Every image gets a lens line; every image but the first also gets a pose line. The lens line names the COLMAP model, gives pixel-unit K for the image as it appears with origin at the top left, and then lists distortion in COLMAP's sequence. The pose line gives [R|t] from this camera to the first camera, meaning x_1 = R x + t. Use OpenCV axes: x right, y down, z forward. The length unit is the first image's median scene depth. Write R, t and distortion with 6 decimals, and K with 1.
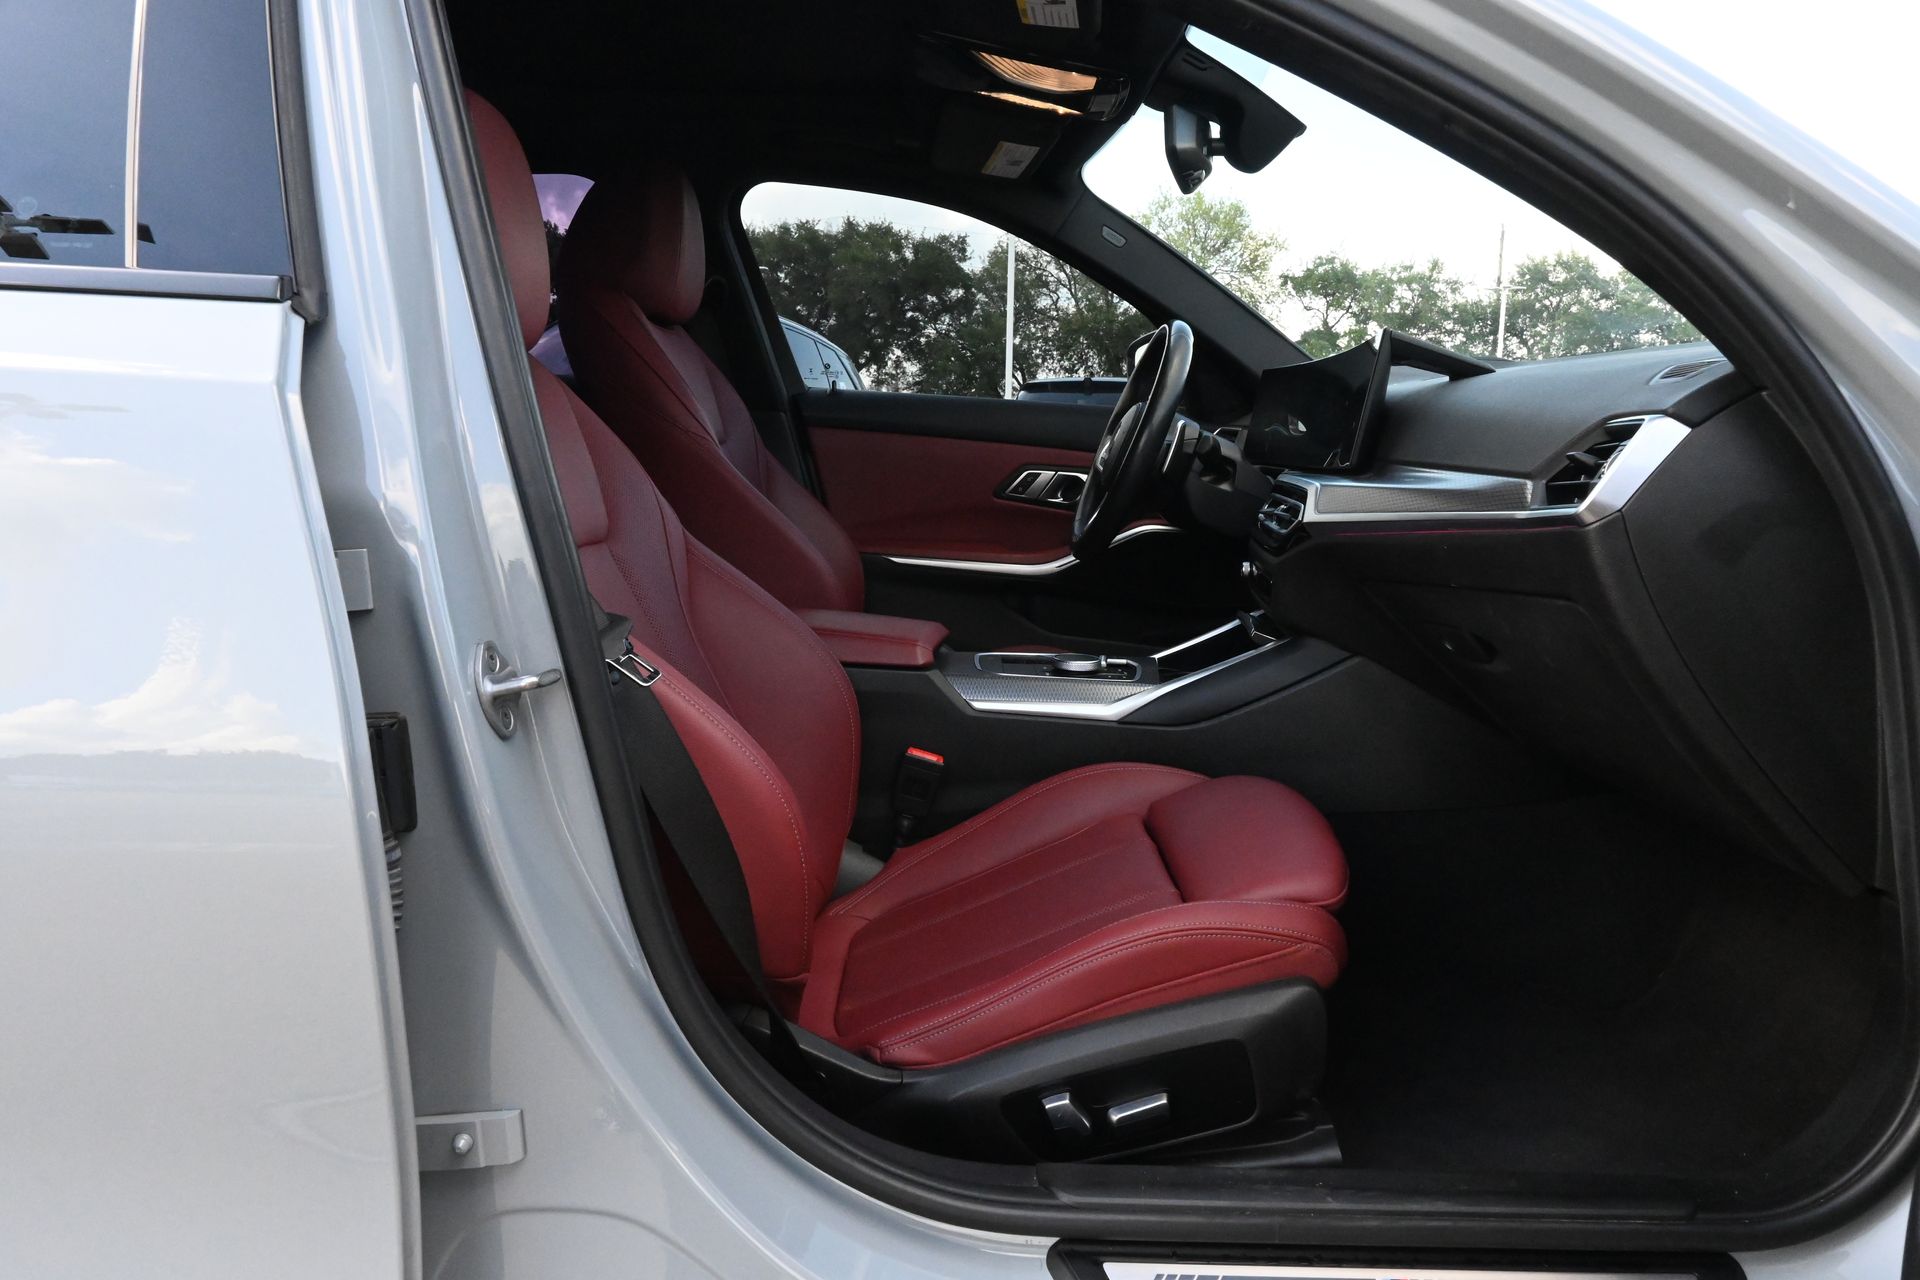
lens RADIAL K [[1327.3, 0, 960.0], [0, 1327.3, 640.0], [0, 0, 1]] dist [0.003258, -0.002991]
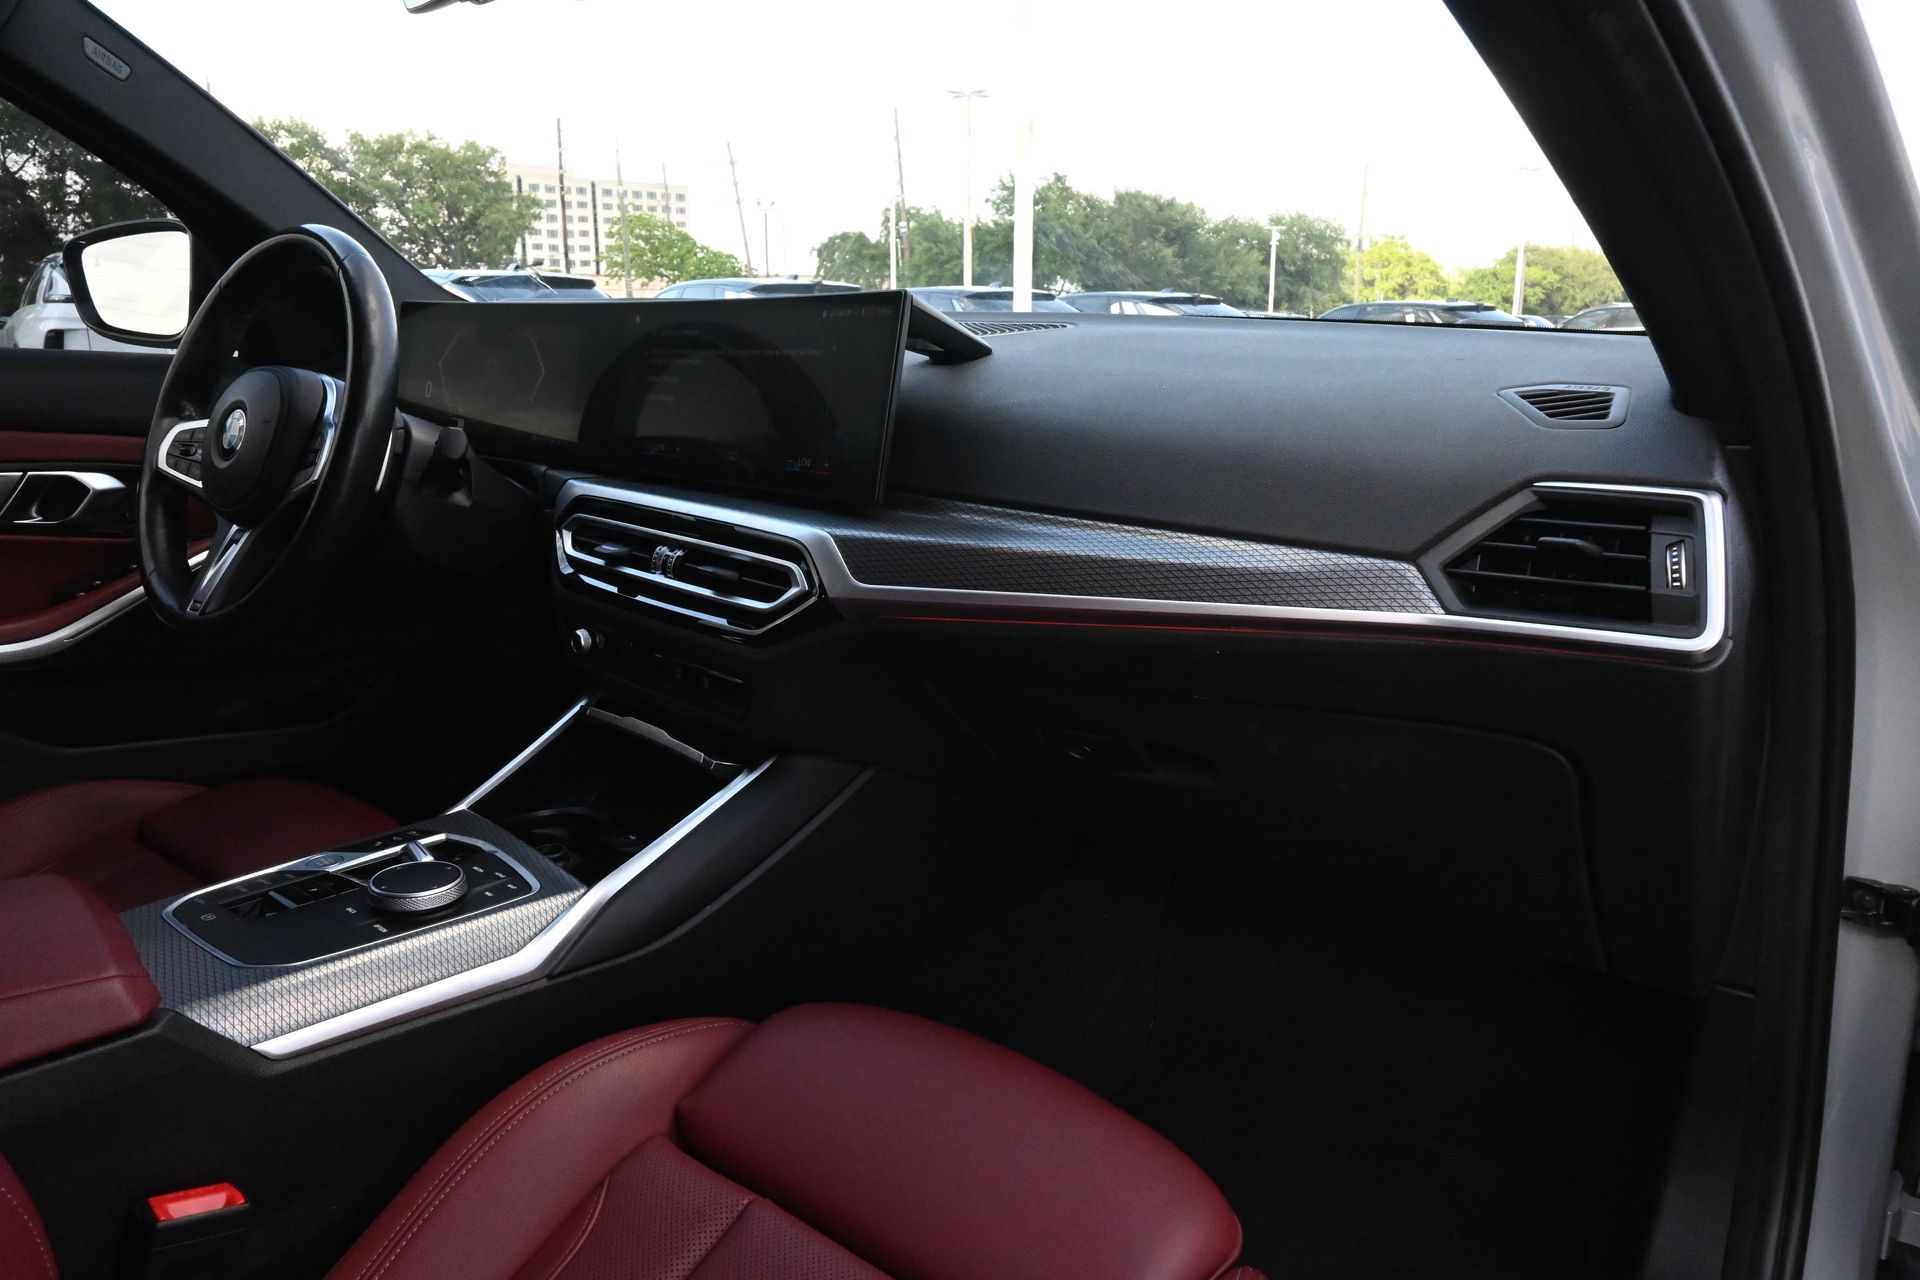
lens RADIAL K [[1327.3, 0, 960.0], [0, 1327.3, 640.0], [0, 0, 1]] dist [0.003258, -0.002991]
pose [[0.640443, -0.186304, 0.745066, -0.145612], [0.114951, 0.982456, 0.146854, -0.126643], [-0.759354, -0.008405, 0.650623, 0.439749]]
